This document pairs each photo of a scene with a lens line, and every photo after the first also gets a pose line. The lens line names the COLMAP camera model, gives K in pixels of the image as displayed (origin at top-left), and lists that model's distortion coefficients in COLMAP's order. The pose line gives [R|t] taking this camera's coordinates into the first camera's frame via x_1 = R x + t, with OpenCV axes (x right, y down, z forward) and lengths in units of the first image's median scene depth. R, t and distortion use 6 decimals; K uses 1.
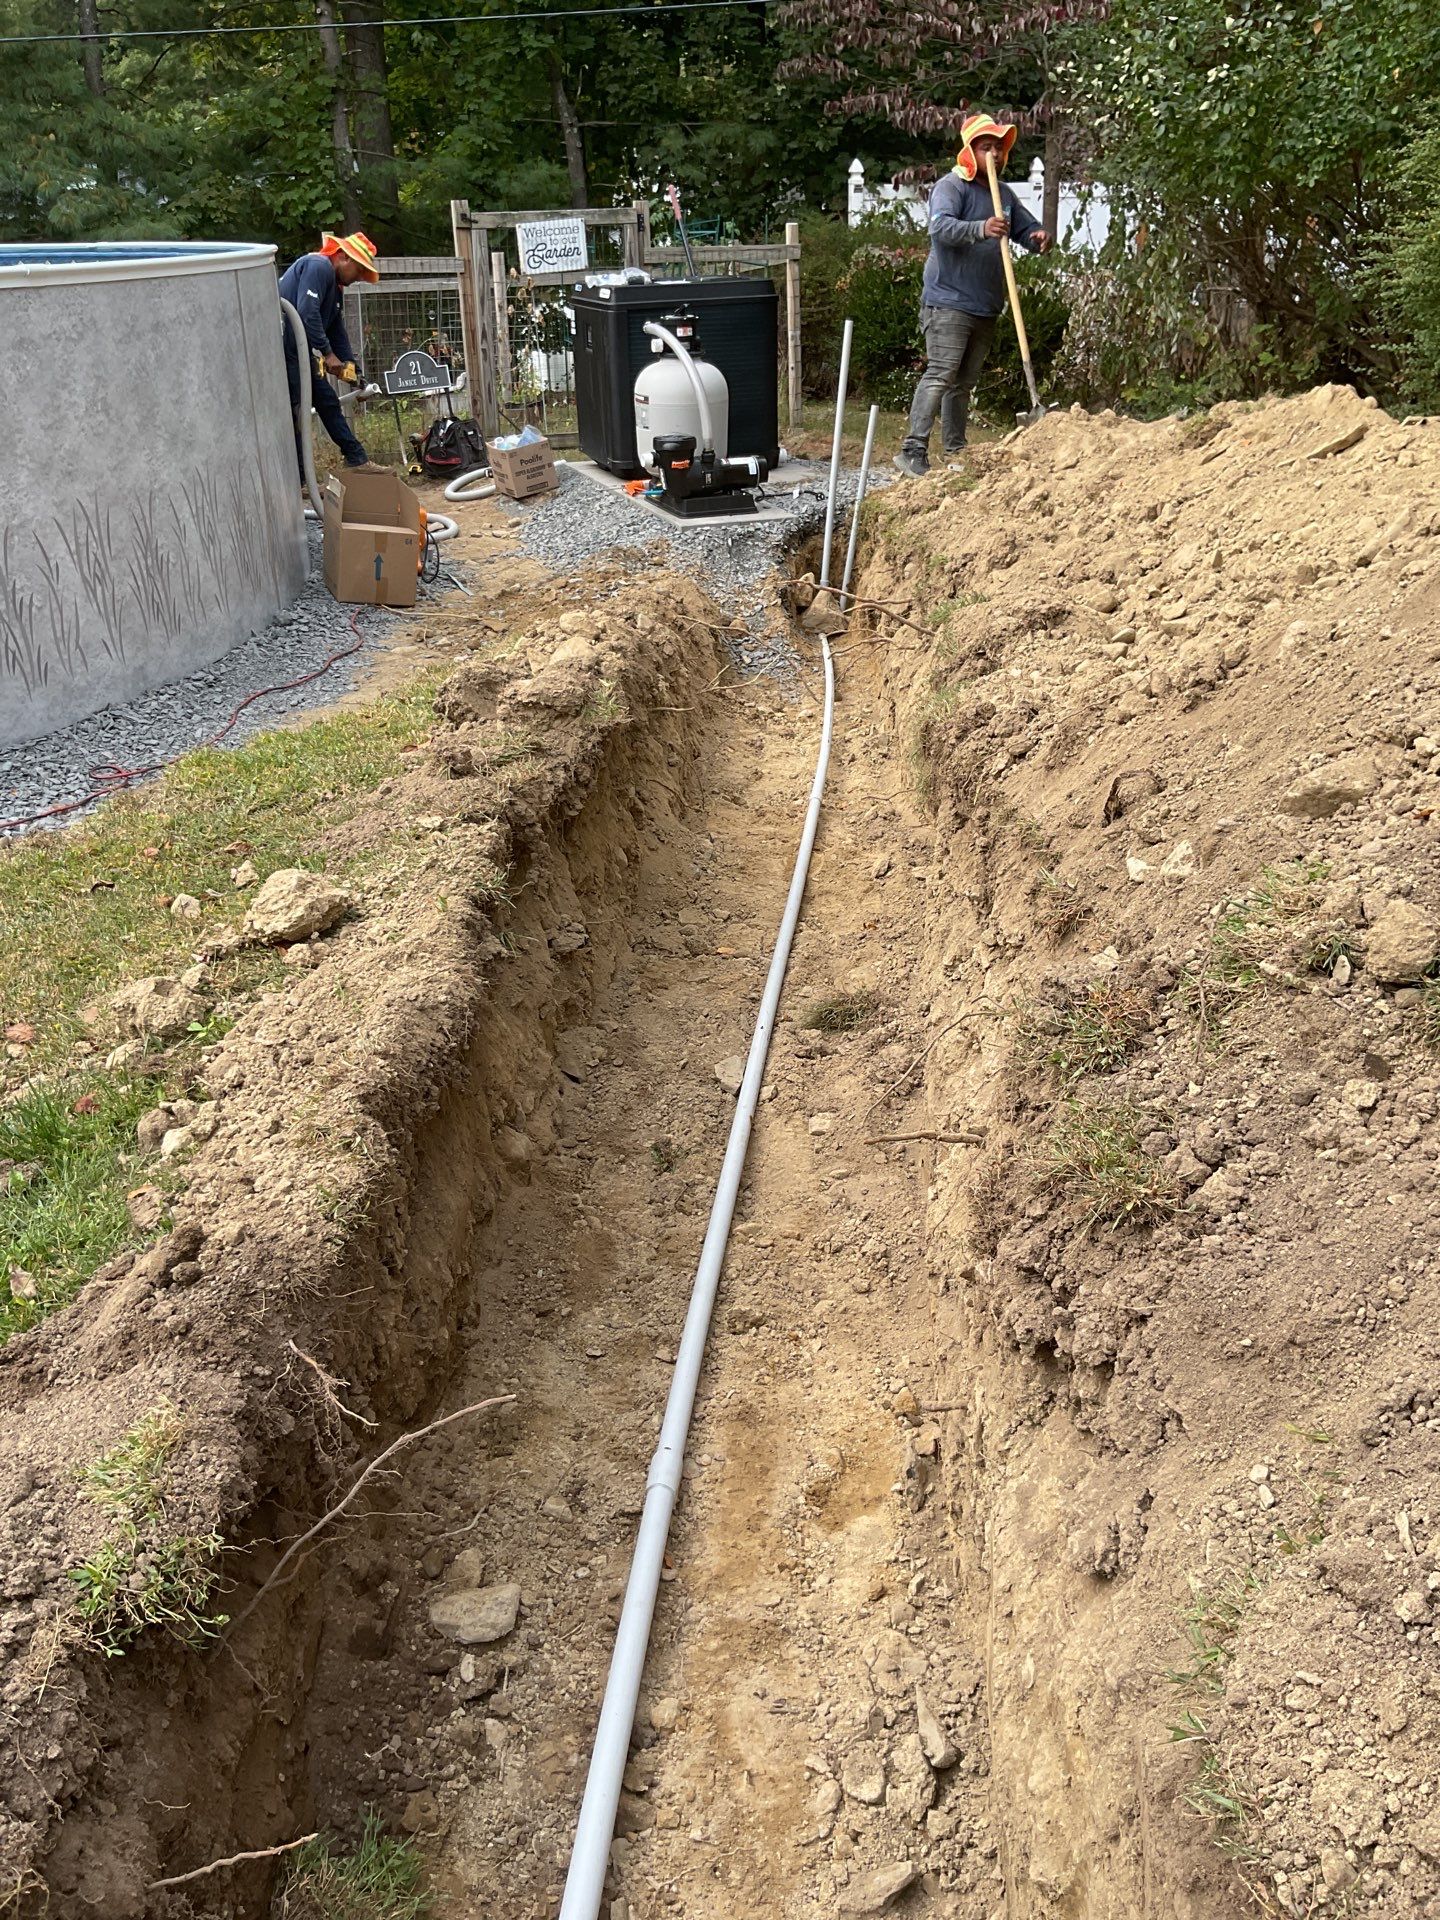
lens RADIAL K [[1689.4, 0, 720.0], [0, 1689.4, 960.0], [0, 0, 1]] dist [0.067498, -0.141453]
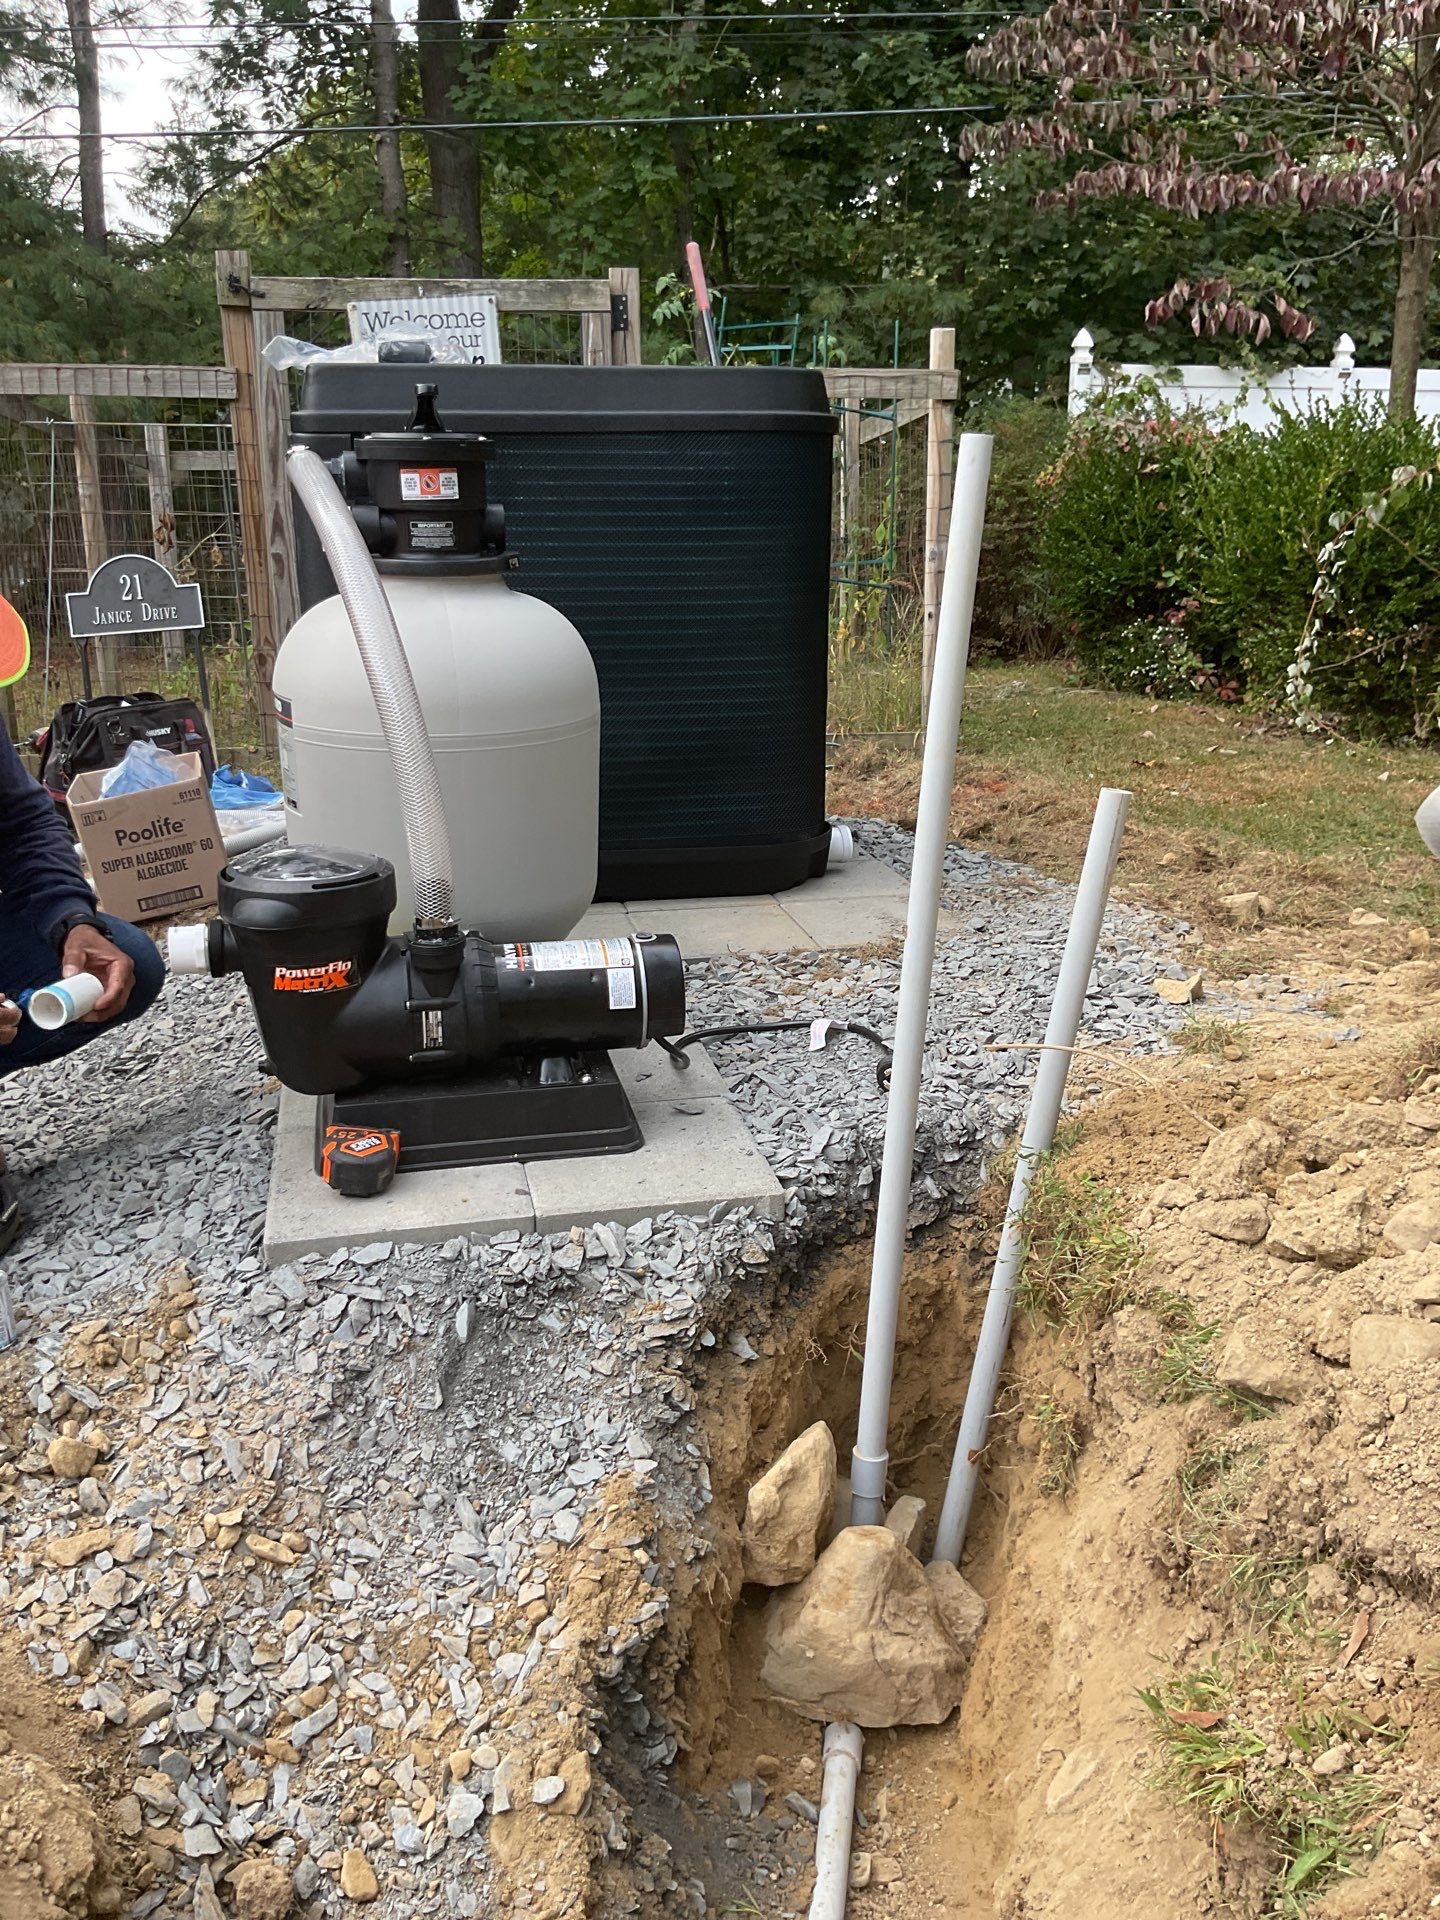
lens RADIAL K [[1689.4, 0, 720.0], [0, 1689.4, 960.0], [0, 0, 1]] dist [0.067498, -0.141453]
pose [[0.991517, 0.058681, -0.115975, 0.048202], [-0.072879, 0.989821, -0.122243, -0.198018], [0.107622, 0.129658, 0.985701, 0.560132]]
